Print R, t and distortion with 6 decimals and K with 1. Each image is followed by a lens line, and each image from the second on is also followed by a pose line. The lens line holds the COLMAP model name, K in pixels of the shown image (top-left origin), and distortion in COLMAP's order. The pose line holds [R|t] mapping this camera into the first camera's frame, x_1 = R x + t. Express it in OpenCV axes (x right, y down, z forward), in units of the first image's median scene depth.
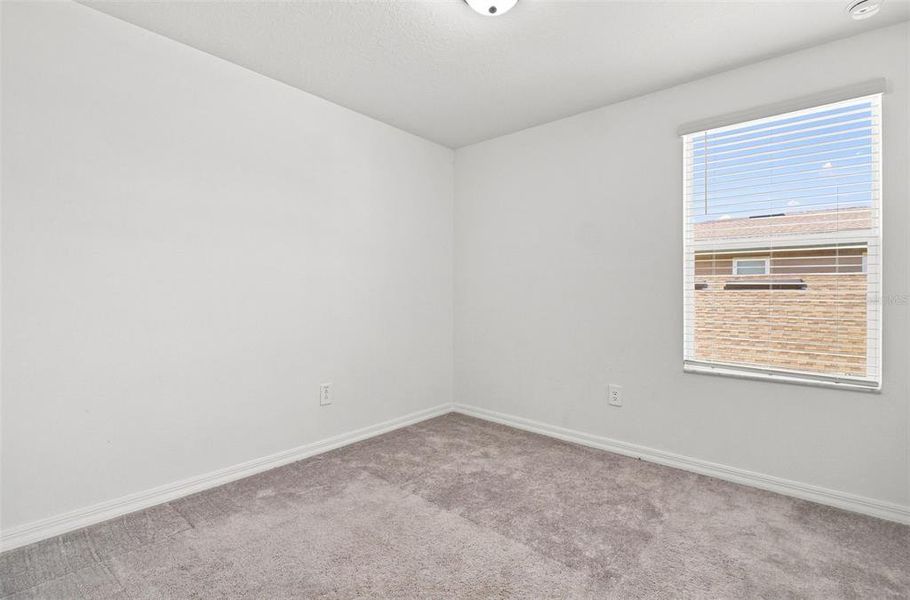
lens RADIAL K [[438.0, 0, 453.1], [0, 438.0, 296.0], [0, 0, 1]] dist [0.002803, 0.000722]
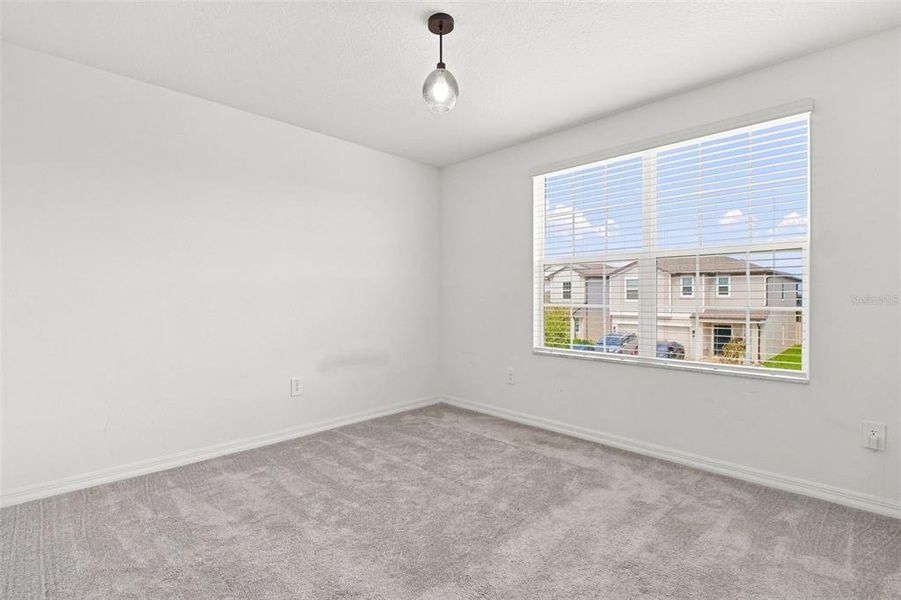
lens RADIAL K [[422.3, 0, 453.9], [0, 422.3, 305.5], [0, 0, 1]] dist [0.004480, 0.000578]
pose [[0.998362, -0.008920, -0.056520, 0.151541], [0.009590, 0.999887, 0.011586, 0.002715], [0.056410, -0.012109, 0.998334, -0.130618]]
